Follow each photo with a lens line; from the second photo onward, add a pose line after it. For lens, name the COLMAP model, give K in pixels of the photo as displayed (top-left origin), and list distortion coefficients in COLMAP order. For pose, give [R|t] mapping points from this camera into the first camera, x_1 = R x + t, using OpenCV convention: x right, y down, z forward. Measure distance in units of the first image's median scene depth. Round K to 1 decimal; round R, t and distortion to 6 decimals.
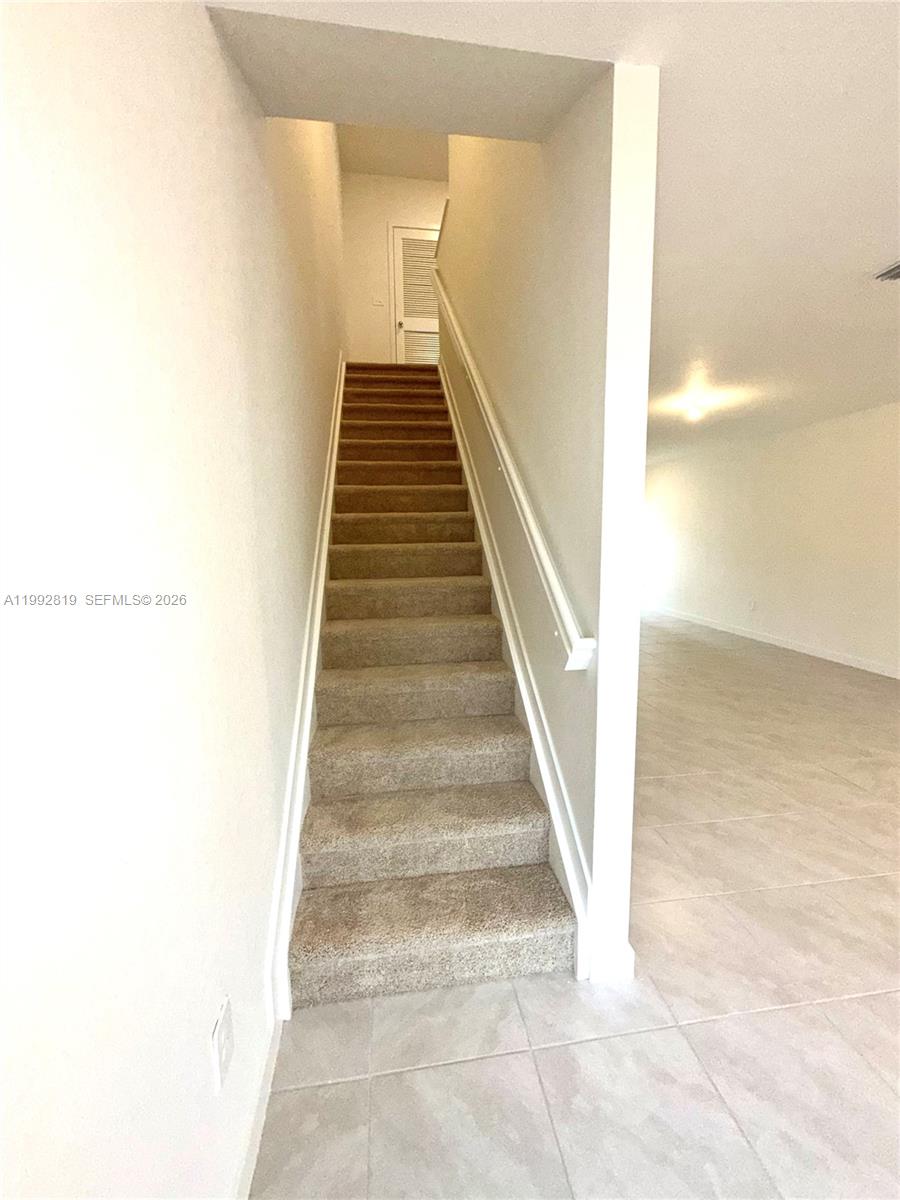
lens RADIAL K [[474.4, 0, 450.0], [0, 474.4, 600.0], [0, 0, 1]] dist [-0.001179, -0.000347]
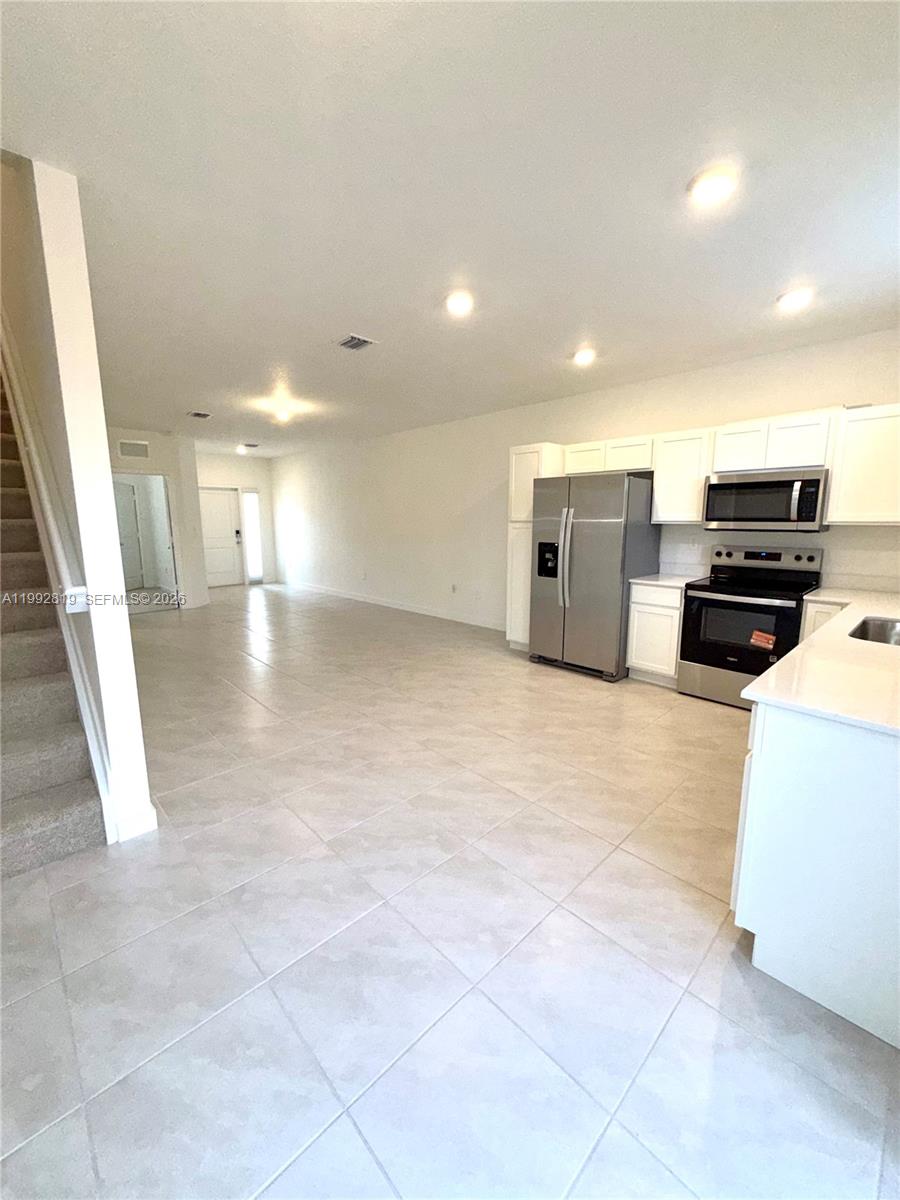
lens RADIAL K [[474.4, 0, 450.0], [0, 474.4, 600.0], [0, 0, 1]] dist [-0.001179, -0.000347]
pose [[0.812926, -0.089050, 0.575518, 0.248796], [0.075817, 0.996013, 0.047021, 0.090697], [-0.577410, 0.005410, 0.816436, -0.468200]]
